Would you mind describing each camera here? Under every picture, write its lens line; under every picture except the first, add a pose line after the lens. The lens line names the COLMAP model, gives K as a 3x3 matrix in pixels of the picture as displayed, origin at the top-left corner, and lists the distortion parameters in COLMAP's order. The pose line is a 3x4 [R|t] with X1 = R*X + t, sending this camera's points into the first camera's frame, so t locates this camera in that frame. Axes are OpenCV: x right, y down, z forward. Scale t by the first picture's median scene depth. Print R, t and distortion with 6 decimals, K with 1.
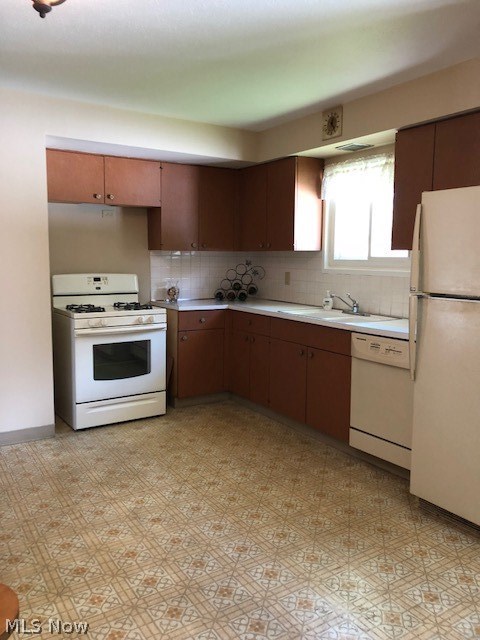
lens RADIAL K [[530.7, 0, 237.0], [0, 530.7, 319.1], [0, 0, 1]] dist [0.040062, -0.021009]
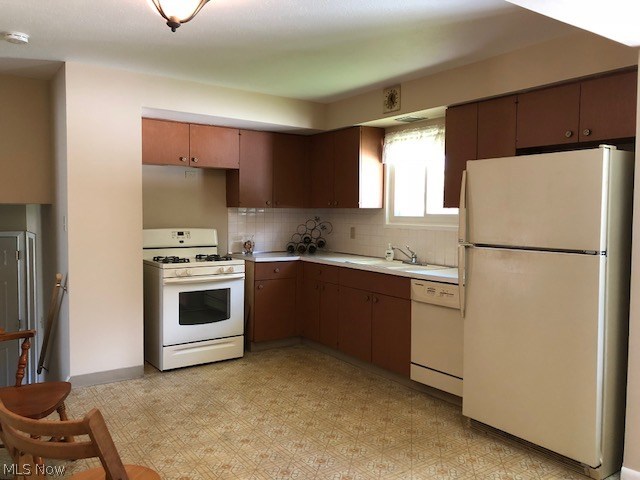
lens RADIAL K [[530.7, 0, 321.4], [0, 530.7, 239.4], [0, 0, 1]] dist [0.040062, -0.021009]
pose [[0.998942, 0.000181, 0.045983, -0.027925], [0.002969, 0.997651, -0.068444, 0.015923], [-0.045887, 0.068509, 0.996595, -0.128071]]
